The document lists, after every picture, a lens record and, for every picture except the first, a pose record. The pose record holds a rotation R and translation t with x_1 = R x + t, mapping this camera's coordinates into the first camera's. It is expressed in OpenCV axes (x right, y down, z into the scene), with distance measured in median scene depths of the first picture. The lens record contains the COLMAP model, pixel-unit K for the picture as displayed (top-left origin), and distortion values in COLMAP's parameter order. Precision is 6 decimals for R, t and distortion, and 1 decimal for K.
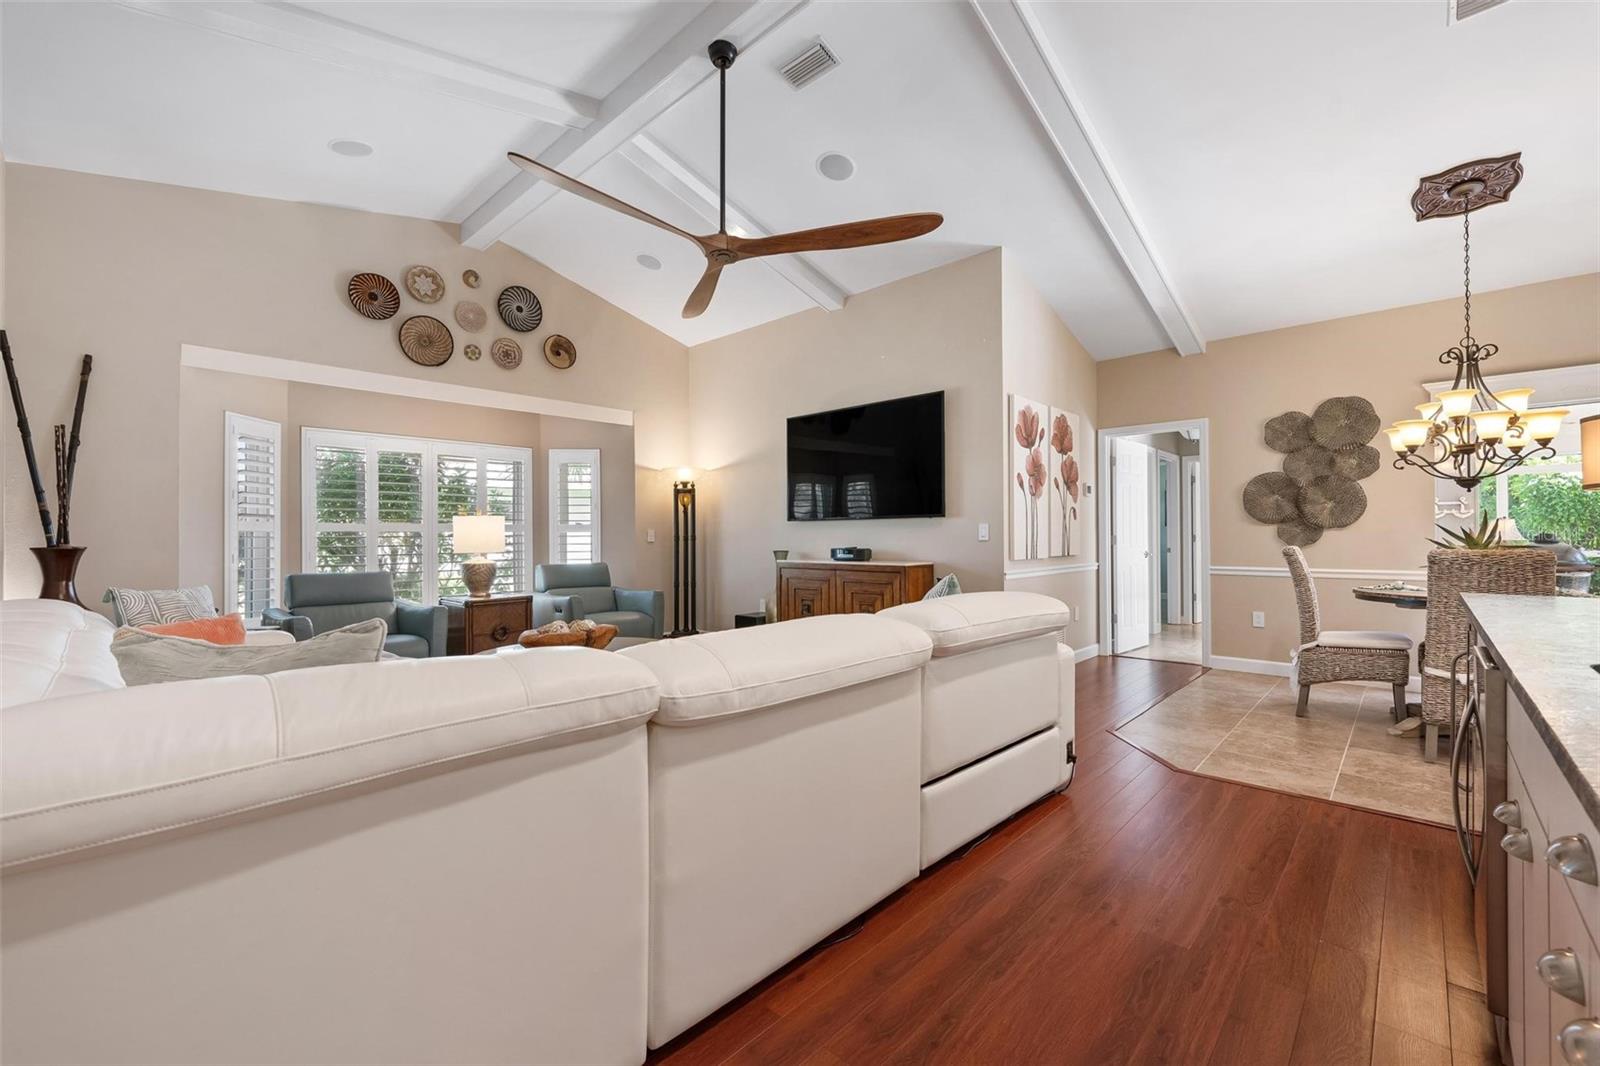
lens RADIAL K [[656.8, 0, 804.7], [0, 656.8, 533.9], [0, 0, 1]] dist [-0.001481, -0.000136]
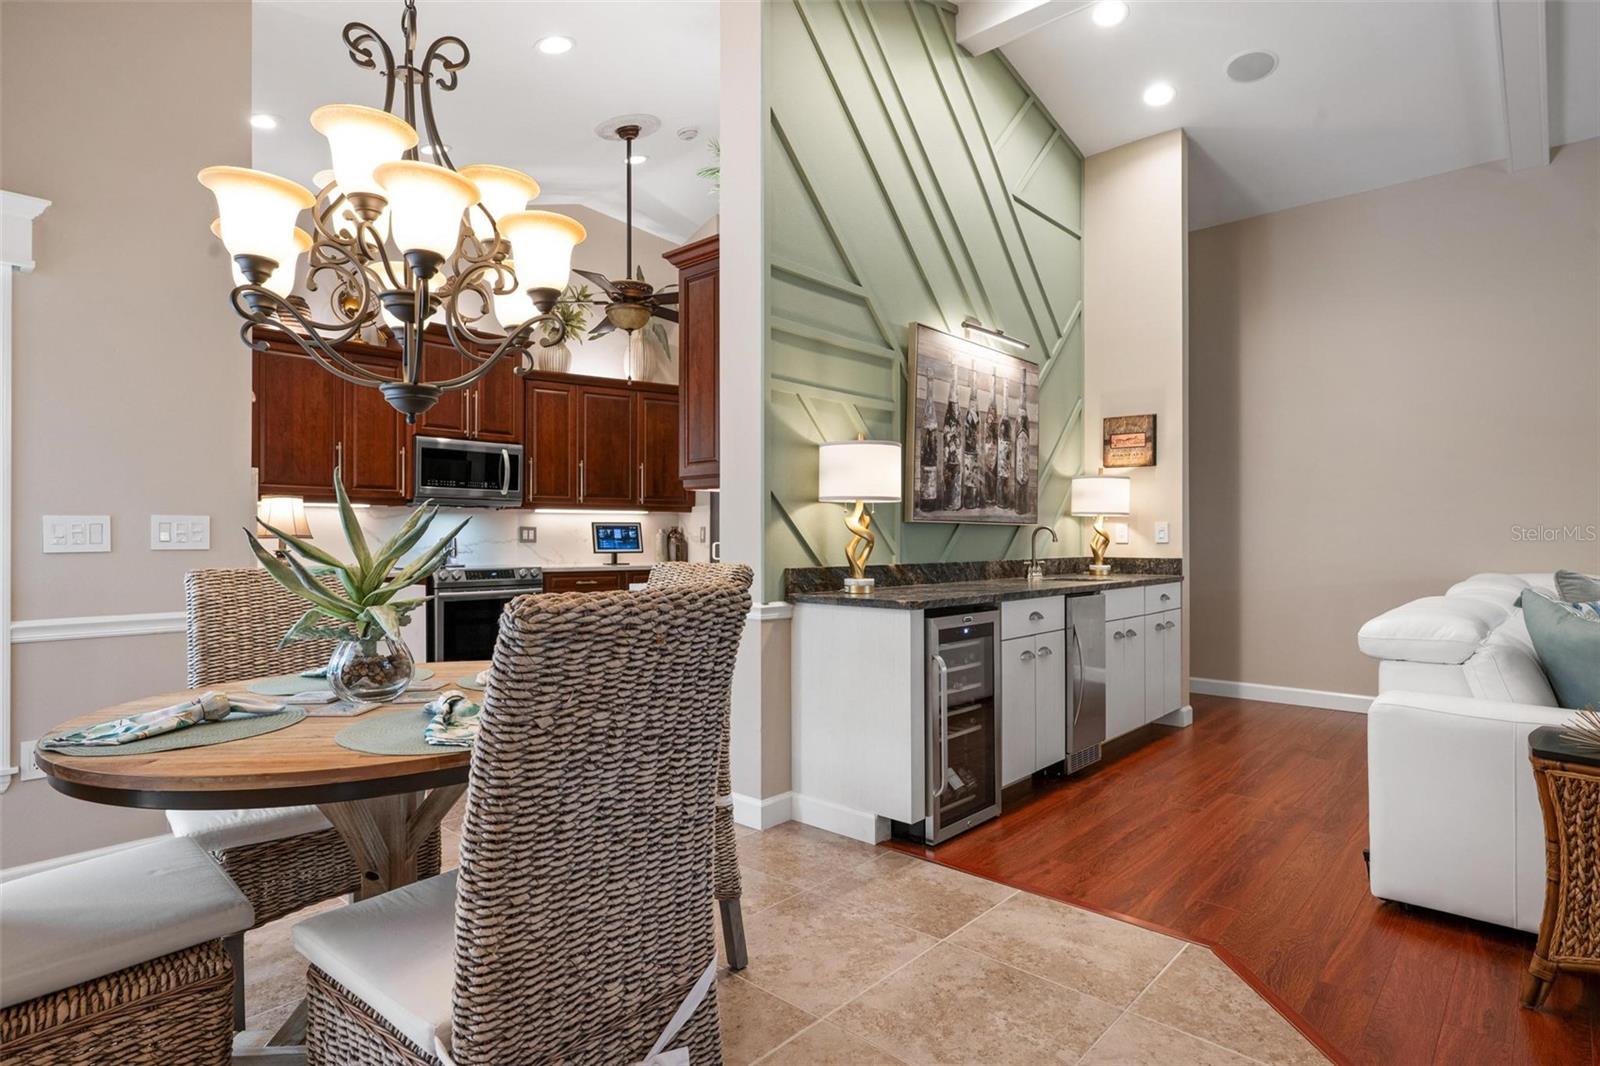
lens RADIAL K [[834.5, 0, 800.0], [0, 834.5, 533.0], [0, 0, 1]] dist [-0.001351, -0.000013]
pose [[-0.999953, 0.004533, -0.008554, 0.603125], [0.004619, 0.999939, -0.010062, 0.003255], [0.008508, -0.010101, -0.999913, 1.114682]]
